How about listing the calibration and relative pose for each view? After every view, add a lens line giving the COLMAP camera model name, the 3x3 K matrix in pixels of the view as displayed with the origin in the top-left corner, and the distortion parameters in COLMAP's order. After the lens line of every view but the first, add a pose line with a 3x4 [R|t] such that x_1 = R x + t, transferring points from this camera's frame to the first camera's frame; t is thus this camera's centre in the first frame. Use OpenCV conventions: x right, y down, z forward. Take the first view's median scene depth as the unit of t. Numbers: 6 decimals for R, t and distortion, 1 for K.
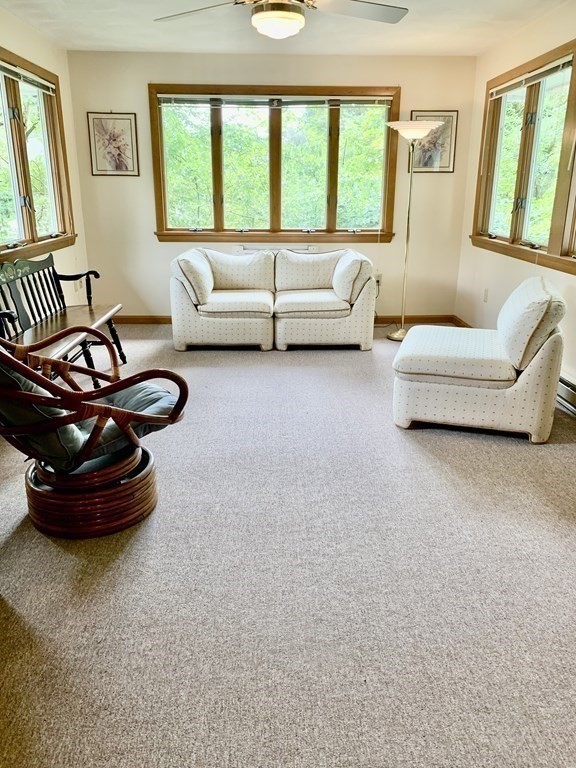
lens RADIAL K [[590.0, 0, 288.7], [0, 590.0, 387.4], [0, 0, 1]] dist [0.005944, -0.001807]
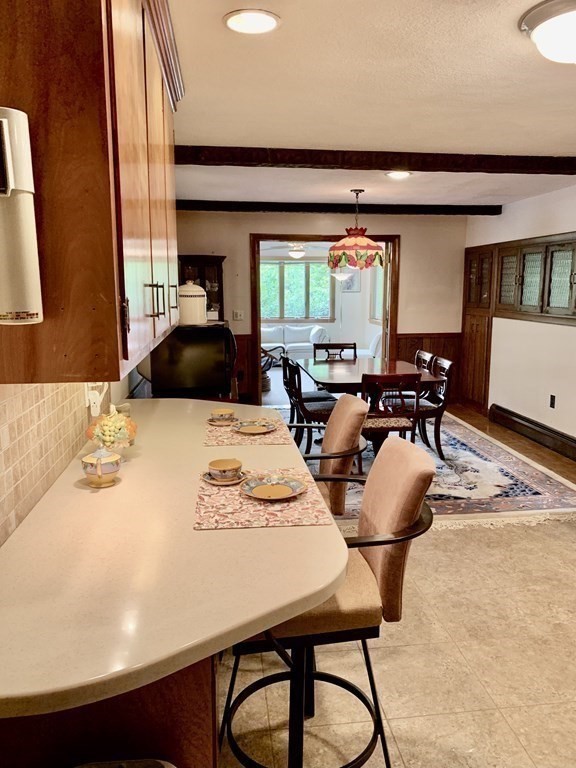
lens RADIAL K [[590.0, 0, 288.7], [0, 590.0, 382.8], [0, 0, 1]] dist [0.005944, -0.001807]
pose [[0.996267, -0.011715, 0.085530, -0.194057], [0.024661, 0.988086, -0.151913, 0.316171], [-0.082732, 0.153455, 0.984686, -1.161734]]
